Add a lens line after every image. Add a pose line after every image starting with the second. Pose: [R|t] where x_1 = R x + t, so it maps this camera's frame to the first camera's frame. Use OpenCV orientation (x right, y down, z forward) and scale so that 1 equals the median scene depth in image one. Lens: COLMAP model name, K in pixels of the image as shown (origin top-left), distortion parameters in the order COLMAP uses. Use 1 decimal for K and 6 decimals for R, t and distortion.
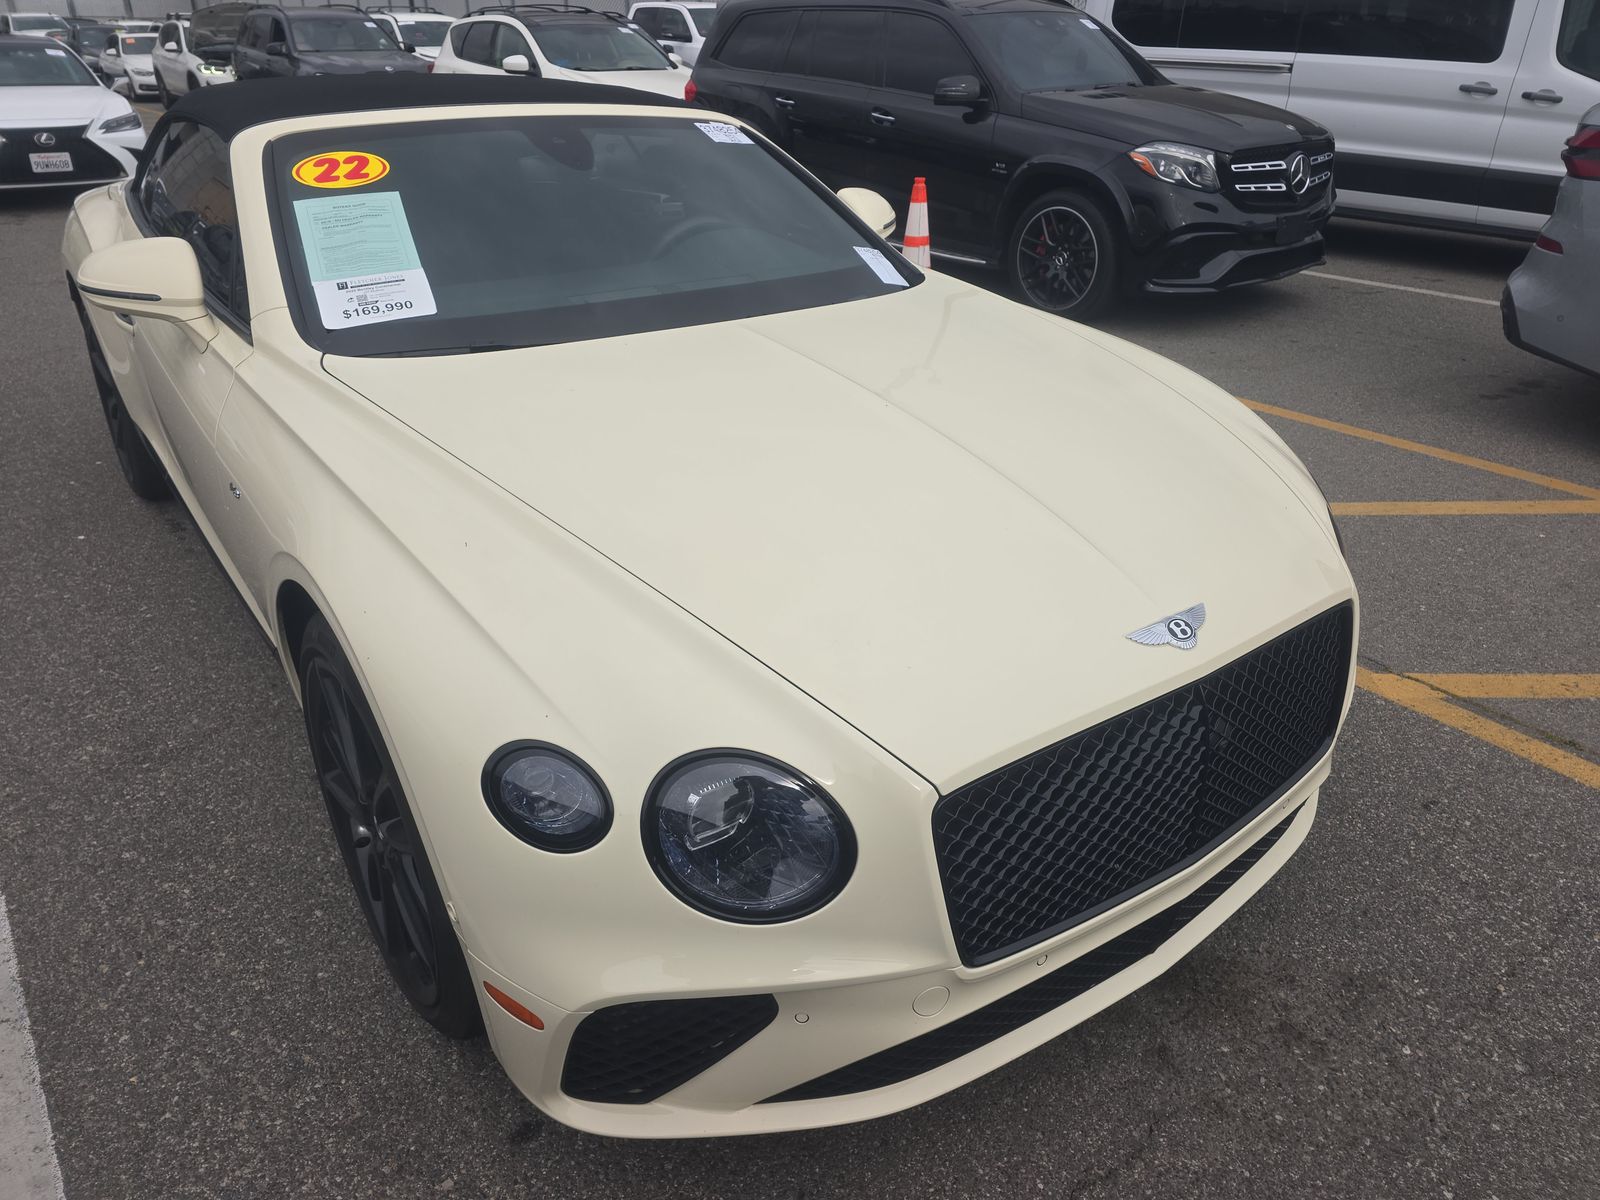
lens RADIAL K [[1083.8, 0, 787.7], [0, 1083.8, 604.1], [0, 0, 1]] dist [0.048528, -0.045819]
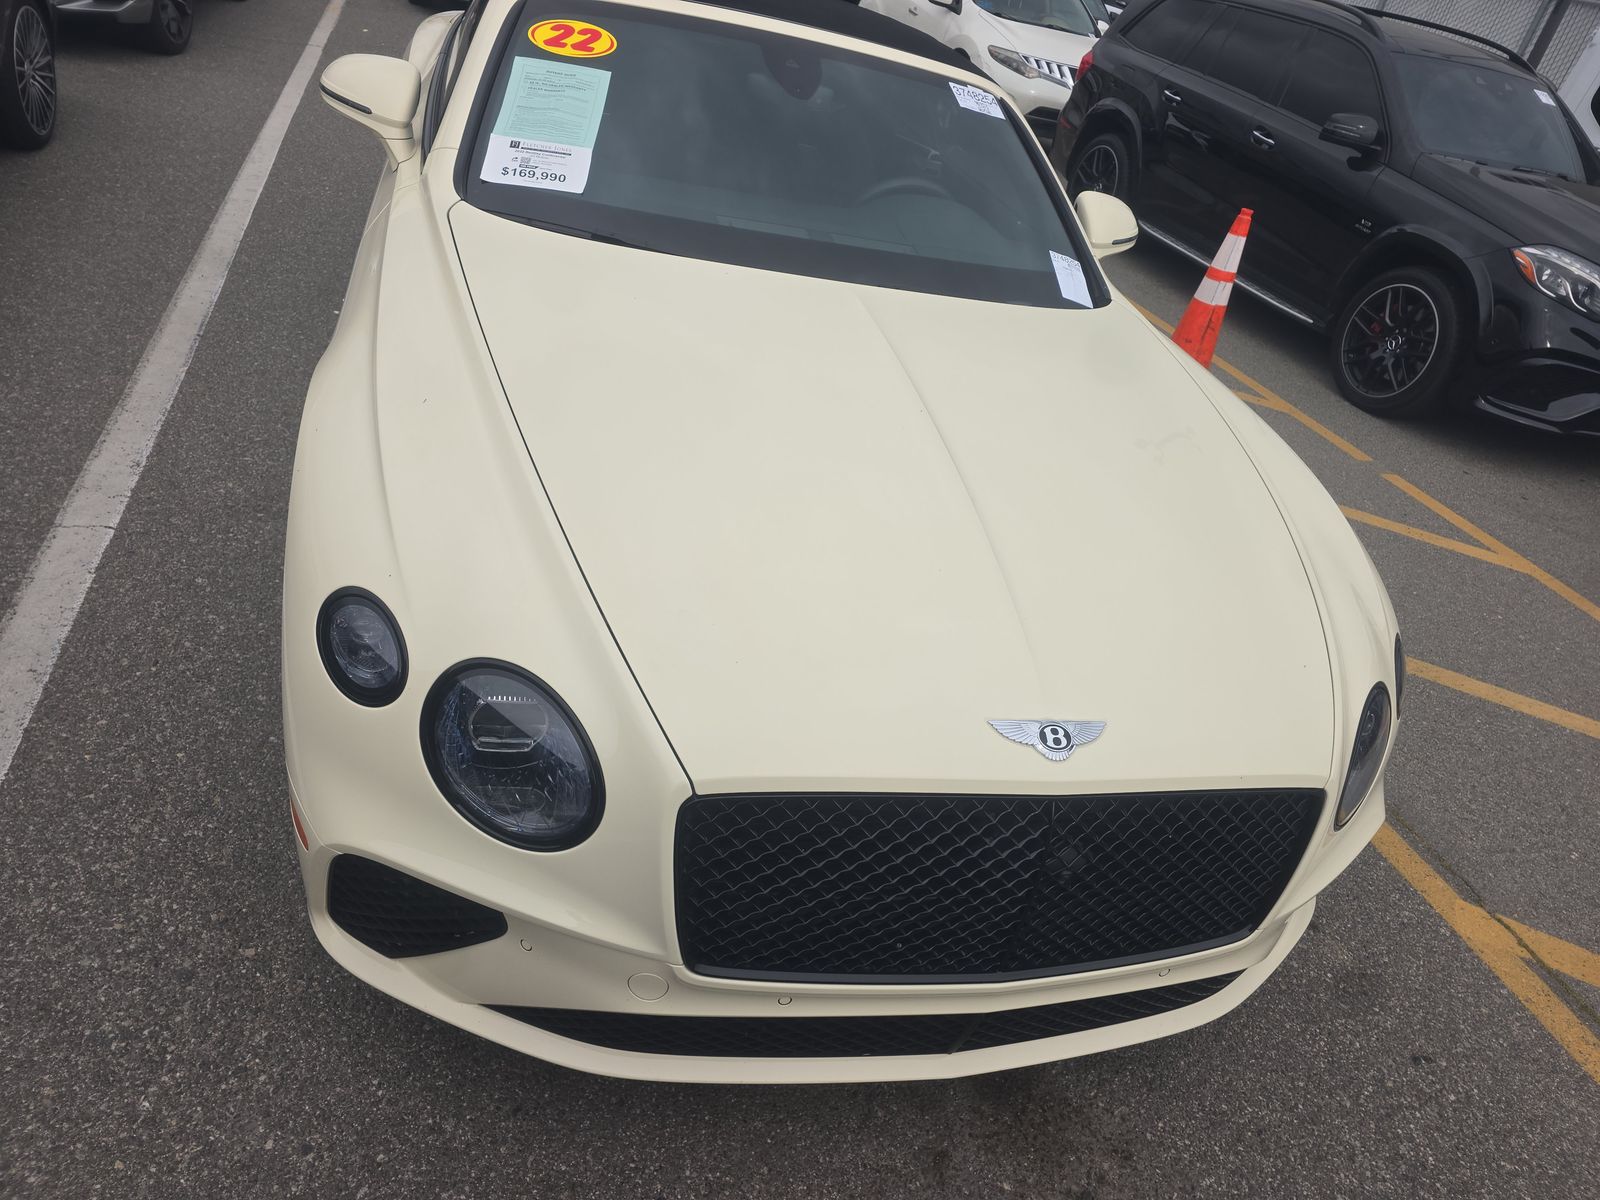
lens RADIAL K [[1083.8, 0, 784.6], [0, 1083.8, 600.1], [0, 0, 1]] dist [0.048528, -0.045819]
pose [[0.906387, 0.354605, -0.229603, 0.222020], [-0.345967, 0.934978, 0.078252, -0.052479], [0.242422, 0.008509, 0.970134, 0.046022]]
